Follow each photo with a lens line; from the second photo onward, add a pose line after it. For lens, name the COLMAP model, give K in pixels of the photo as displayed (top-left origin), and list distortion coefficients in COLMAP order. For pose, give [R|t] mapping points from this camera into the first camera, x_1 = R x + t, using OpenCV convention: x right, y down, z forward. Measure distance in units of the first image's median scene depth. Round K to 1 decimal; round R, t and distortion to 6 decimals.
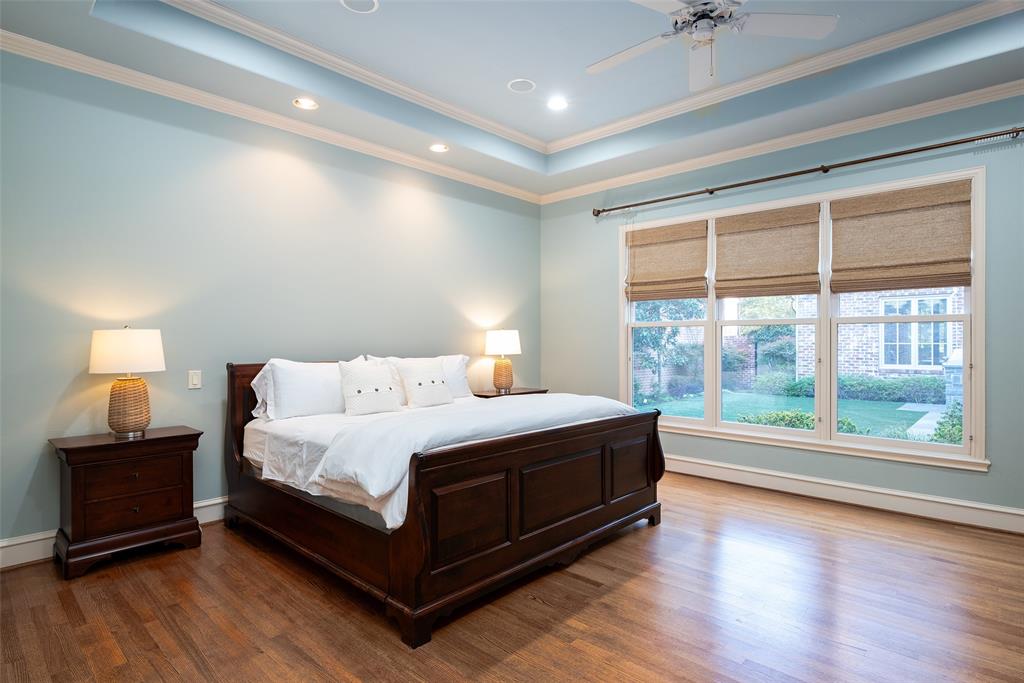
lens RADIAL K [[530.1, 0, 520.3], [0, 530.1, 341.6], [0, 0, 1]] dist [-0.038346, 0.000195]
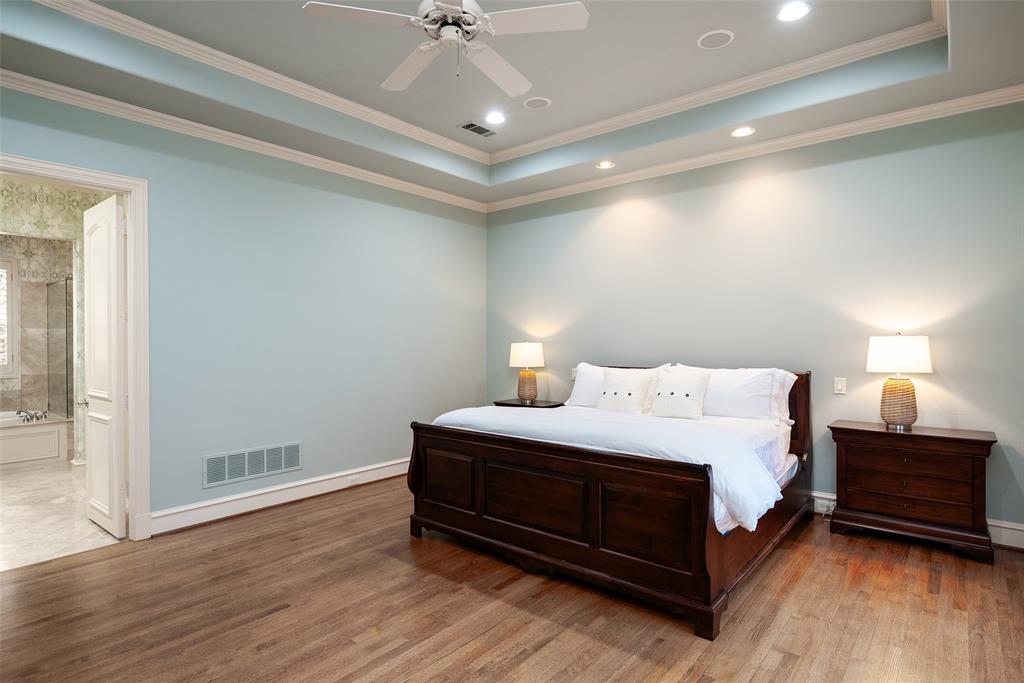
lens RADIAL K [[530.1, 0, 520.3], [0, 530.1, 341.6], [0, 0, 1]] dist [-0.038346, 0.000195]
pose [[0.060278, 0.004656, -0.998171, 0.997082], [0.016729, 0.999844, 0.005674, -0.037959], [0.998041, -0.017040, 0.060191, 0.808525]]
